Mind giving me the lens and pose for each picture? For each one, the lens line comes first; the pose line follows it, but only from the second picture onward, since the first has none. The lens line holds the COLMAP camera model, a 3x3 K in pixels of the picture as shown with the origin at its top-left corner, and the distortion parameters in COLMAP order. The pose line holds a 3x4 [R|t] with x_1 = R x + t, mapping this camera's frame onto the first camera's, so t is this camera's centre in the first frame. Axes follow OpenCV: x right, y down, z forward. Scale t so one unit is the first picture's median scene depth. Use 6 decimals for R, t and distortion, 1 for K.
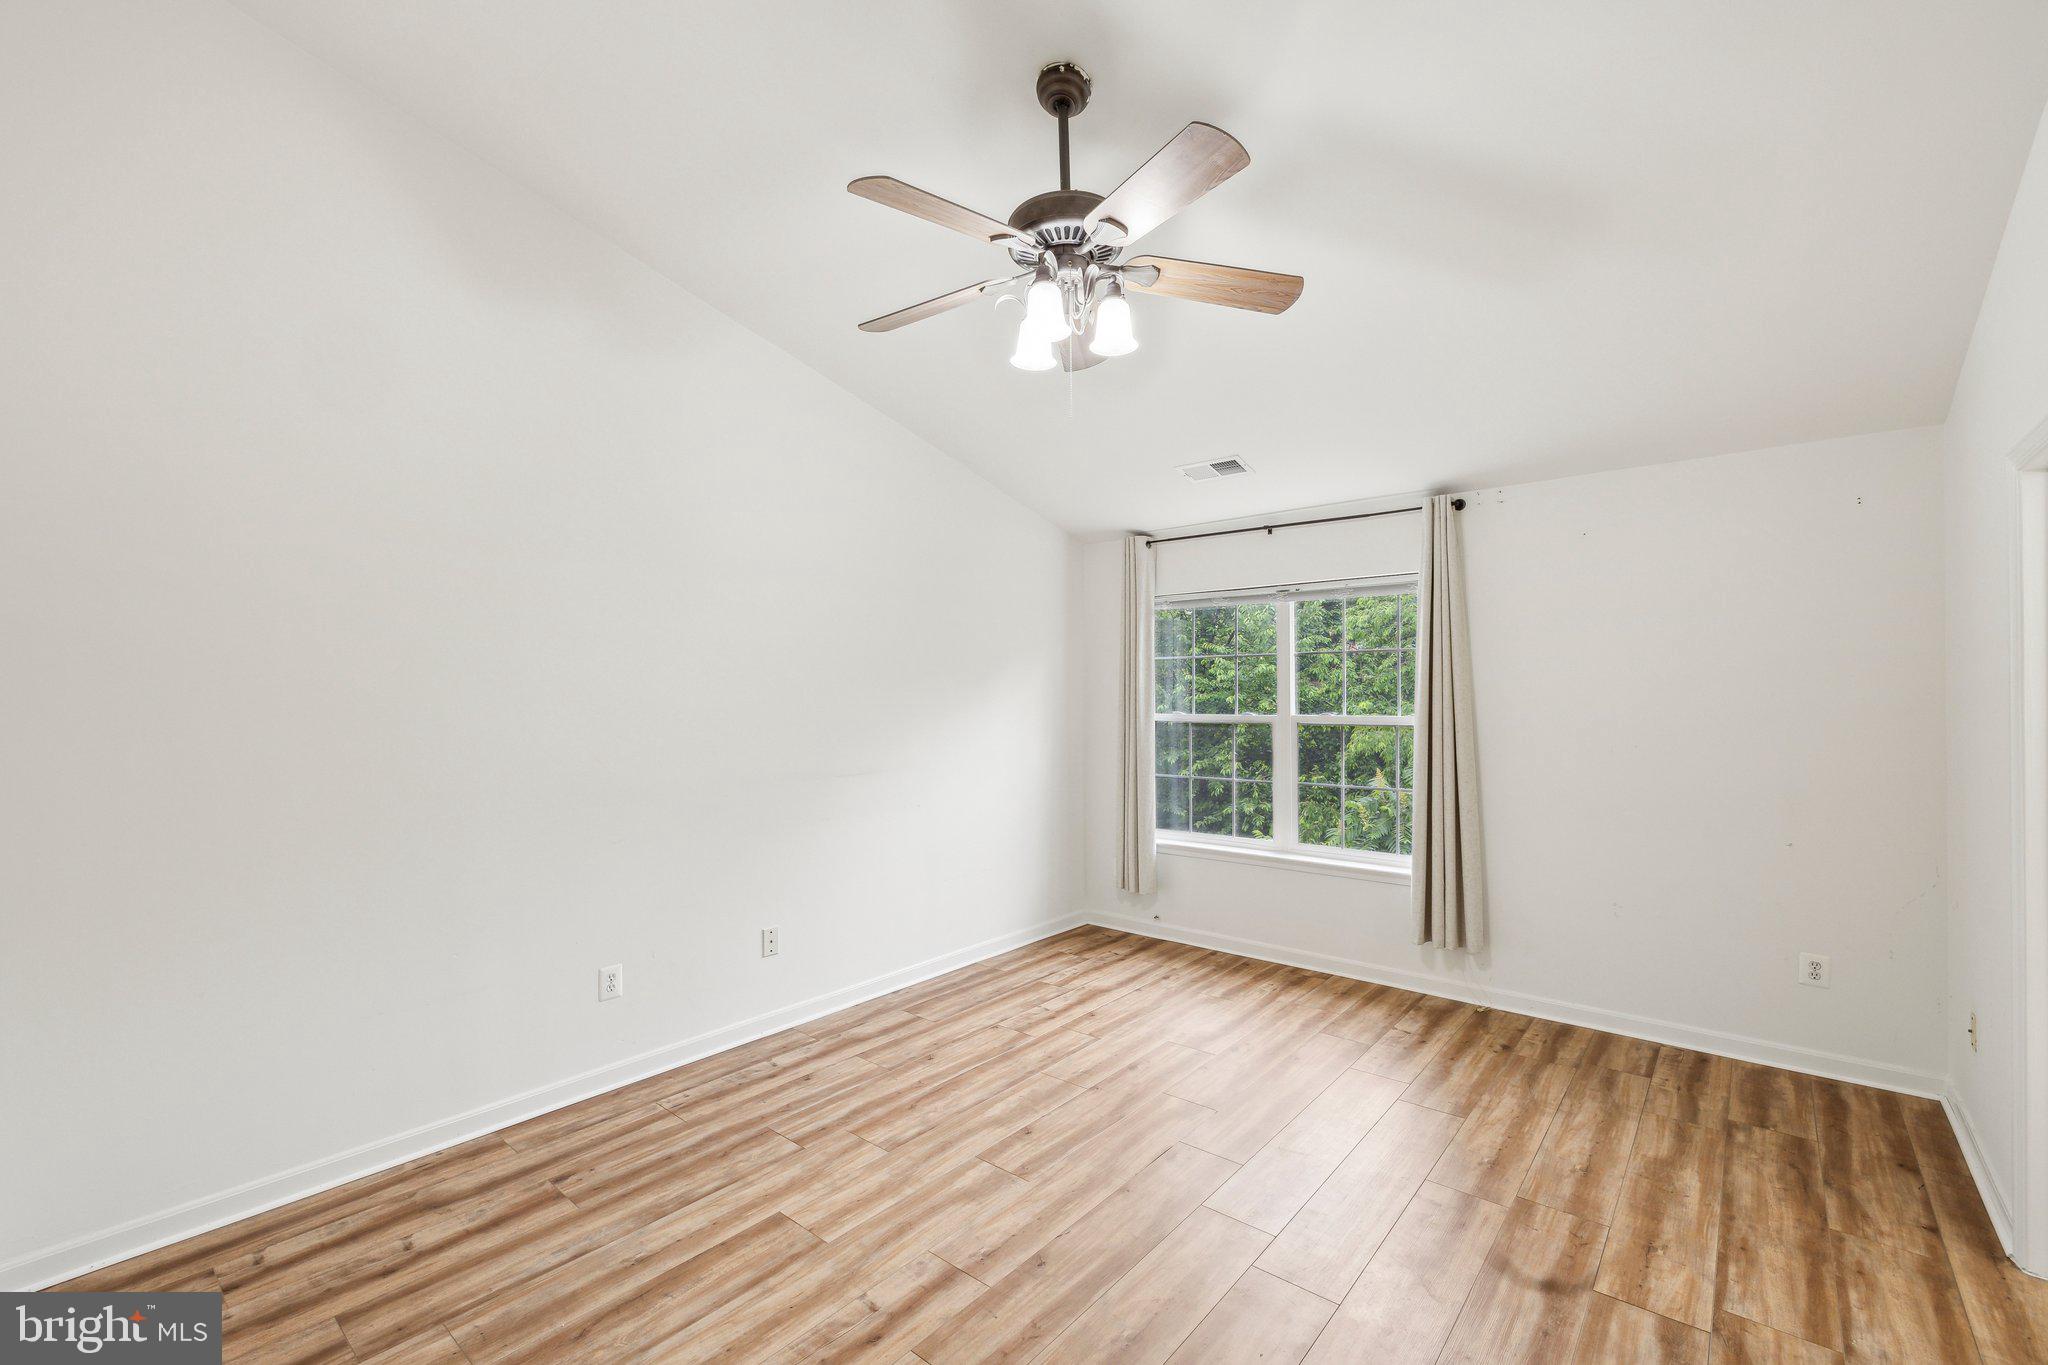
lens RADIAL K [[861.6, 0, 1022.8], [0, 861.6, 691.7], [0, 0, 1]] dist [-0.003959, 0.000325]
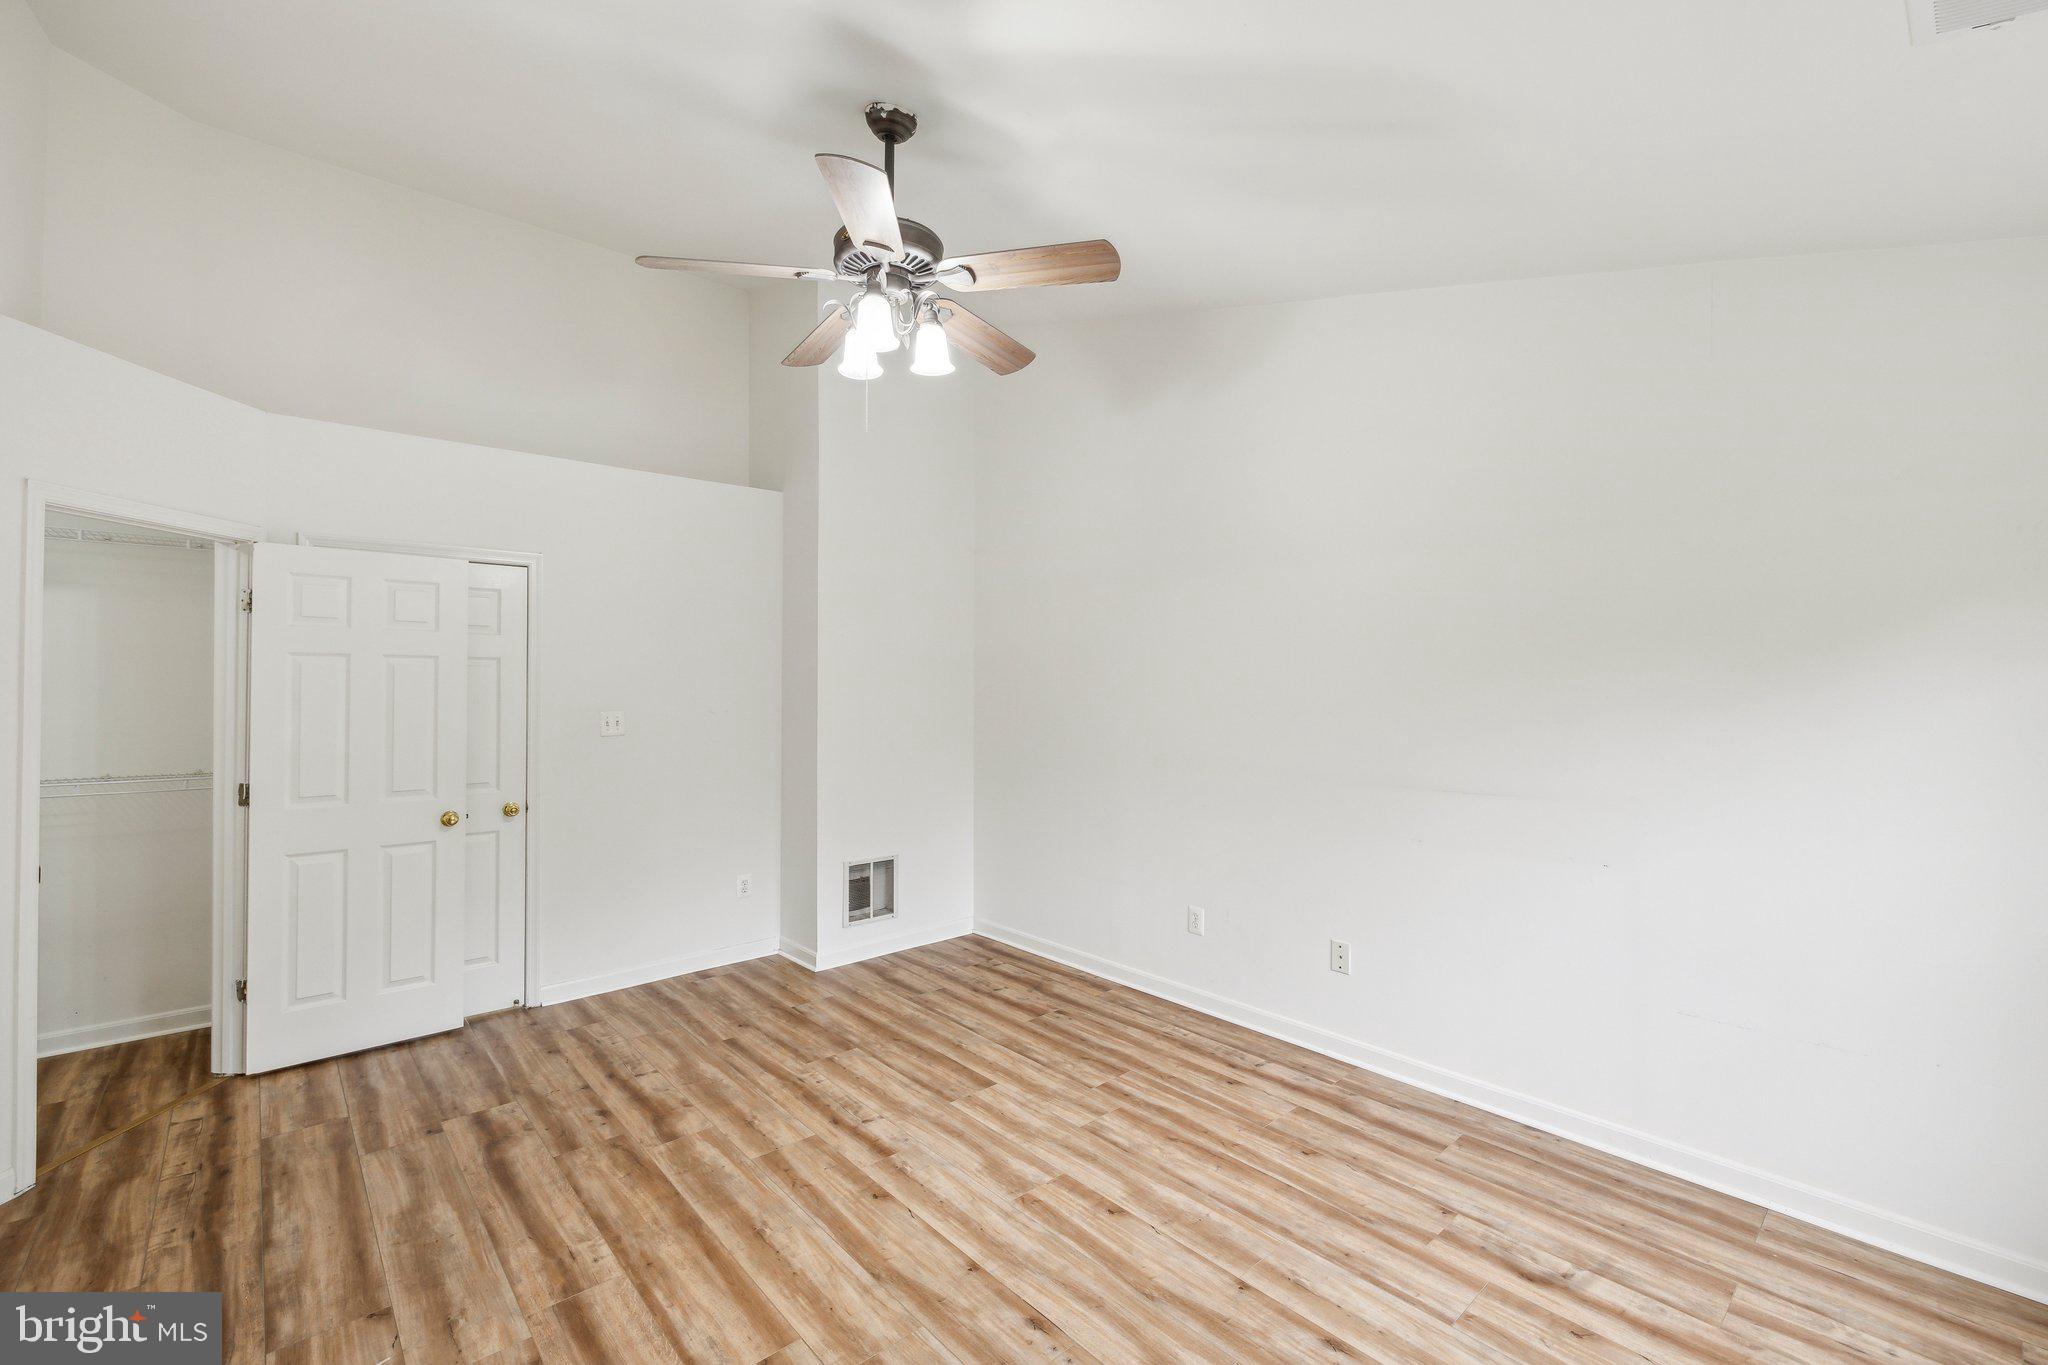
lens RADIAL K [[861.6, 0, 1005.4], [0, 861.6, 684.7], [0, 0, 1]] dist [-0.003959, 0.000325]
pose [[-0.143533, 0.010193, -0.989593, 0.748837], [0.001976, 0.999948, 0.010013, -0.004480], [0.989644, -0.000519, -0.143546, 0.909871]]
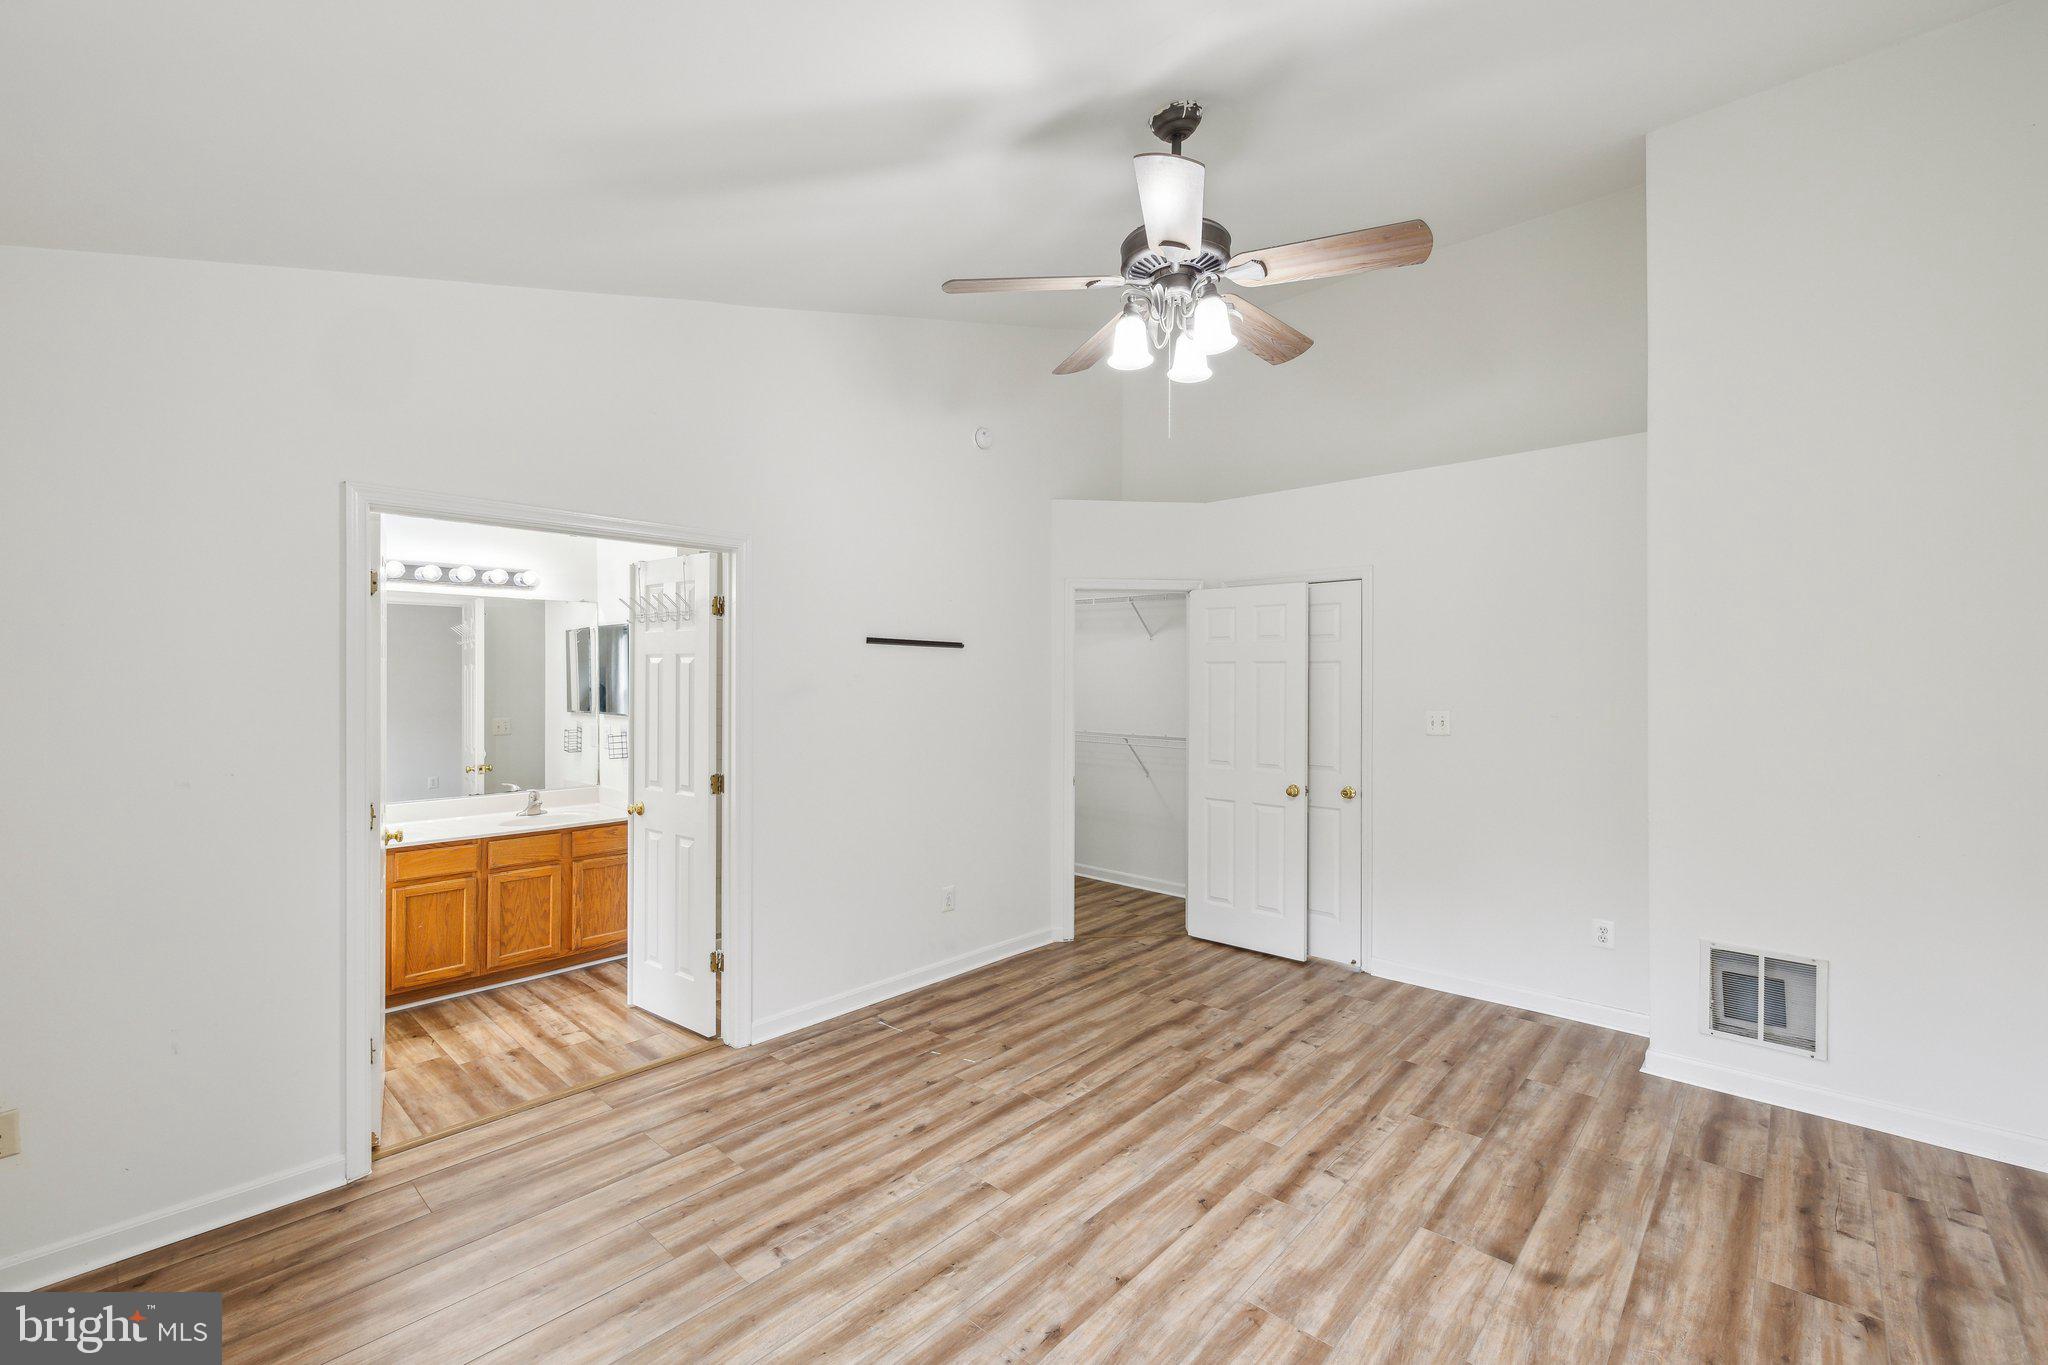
lens RADIAL K [[861.6, 0, 1026.1], [0, 861.6, 677.5], [0, 0, 1]] dist [-0.003959, 0.000325]
pose [[-0.999436, 0.006522, 0.032936, 0.141492], [0.006362, 0.999967, -0.004966, -0.000592], [-0.032968, -0.004754, -0.999445, 1.448204]]
